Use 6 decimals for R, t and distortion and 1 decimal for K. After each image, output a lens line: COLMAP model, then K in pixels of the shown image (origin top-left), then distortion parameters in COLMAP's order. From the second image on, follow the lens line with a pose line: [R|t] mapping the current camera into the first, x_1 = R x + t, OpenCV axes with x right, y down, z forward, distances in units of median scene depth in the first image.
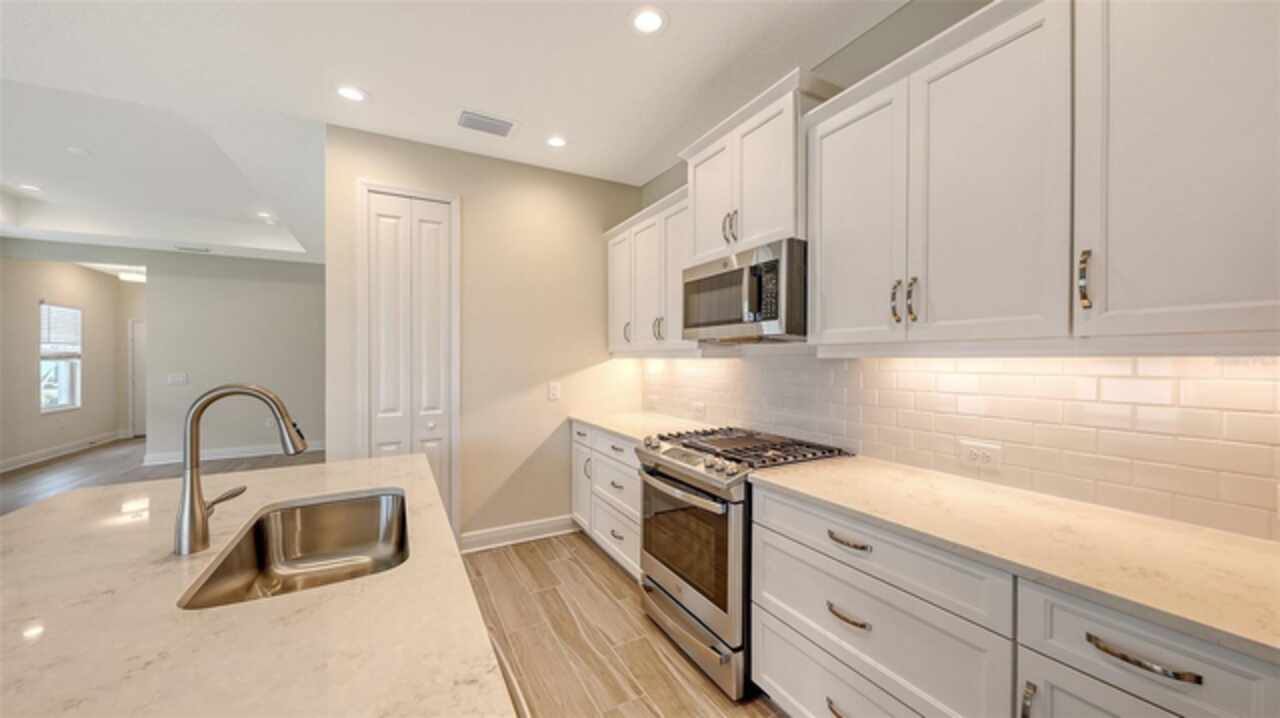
lens RADIAL K [[447.1, 0, 639.7], [0, 447.1, 362.0], [0, 0, 1]] dist [0.000080, 0.000012]
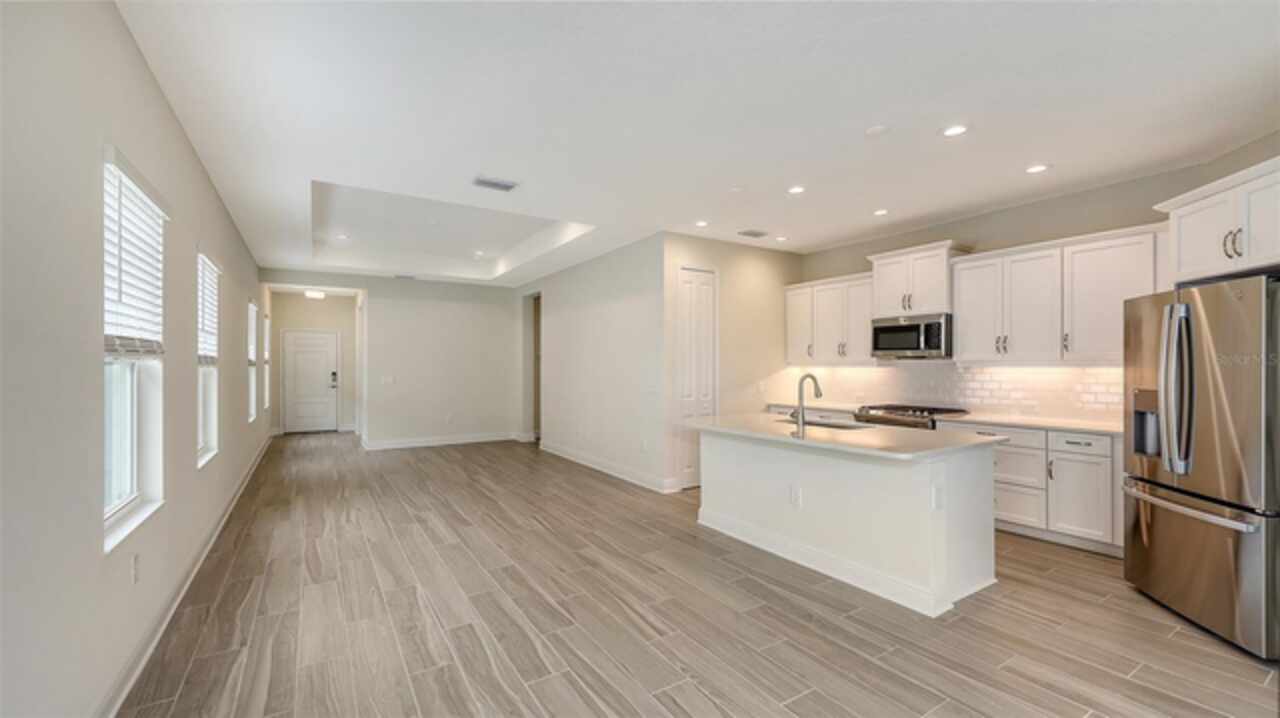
lens RADIAL K [[515.6, 0, 642.8], [0, 515.6, 364.5], [0, 0, 1]] dist [-0.000727, -0.000192]
pose [[0.997596, 0.006822, 0.068955, -0.993054], [-0.005857, 0.999882, -0.014181, 0.018632], [-0.069044, 0.013743, 0.997519, -1.073948]]
